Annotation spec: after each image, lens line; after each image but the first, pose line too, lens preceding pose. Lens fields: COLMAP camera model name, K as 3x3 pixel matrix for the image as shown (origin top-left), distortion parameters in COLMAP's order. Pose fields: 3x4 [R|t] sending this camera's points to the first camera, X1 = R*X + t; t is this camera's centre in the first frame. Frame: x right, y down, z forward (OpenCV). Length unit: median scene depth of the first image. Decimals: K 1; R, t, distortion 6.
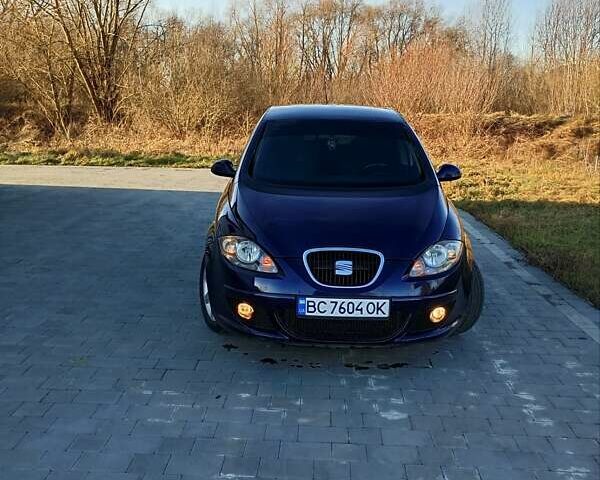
lens RADIAL K [[643.8, 0, 299.3], [0, 643.8, 239.1], [0, 0, 1]] dist [-0.024967, 0.007634]
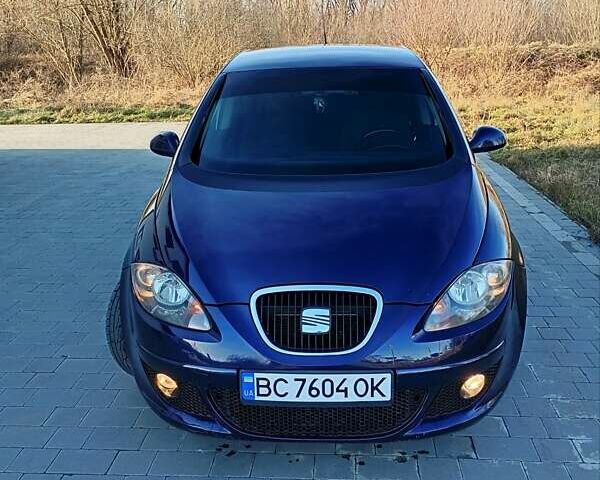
lens RADIAL K [[633.2, 0, 298.2], [0, 633.2, 229.6], [0, 0, 1]] dist [0.013154, -0.005543]
pose [[0.998140, -0.029011, -0.053627, 0.078982], [0.033083, 0.996508, 0.076658, -0.080062], [0.051216, -0.078290, 0.995614, 0.369556]]
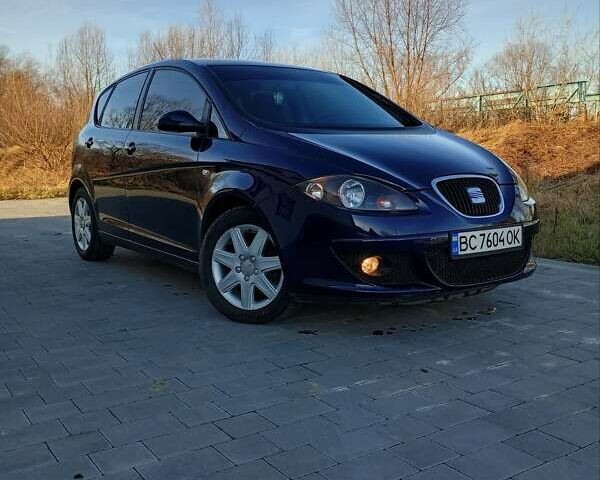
lens RADIAL K [[655.5, 0, 300.0], [0, 655.5, 240.0], [0, 0, 1]] dist [-0.111764, -0.007171]
pose [[0.829052, -0.110385, 0.548168, -0.543379], [0.142033, 0.989741, -0.015505, 0.075167], [-0.540833, 0.090713, 0.836224, 0.375642]]
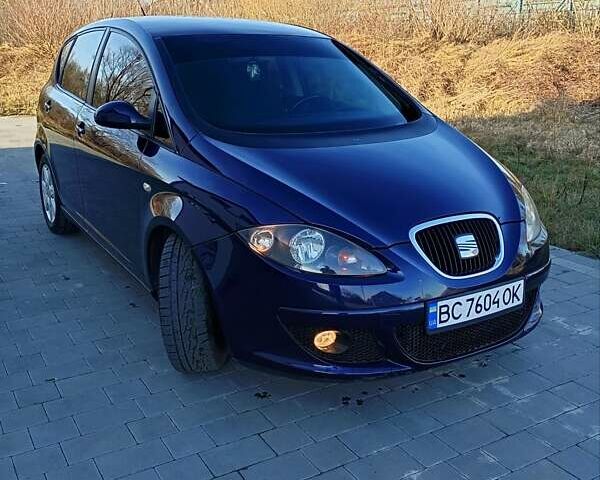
lens RADIAL K [[643.8, 0, 299.3], [0, 643.8, 239.1], [0, 0, 1]] dist [-0.024967, 0.007634]
pose [[0.855747, -0.167371, 0.489576, -0.371994], [0.118495, 0.984481, 0.129443, -0.064416], [-0.503643, -0.052758, 0.862299, 0.459707]]
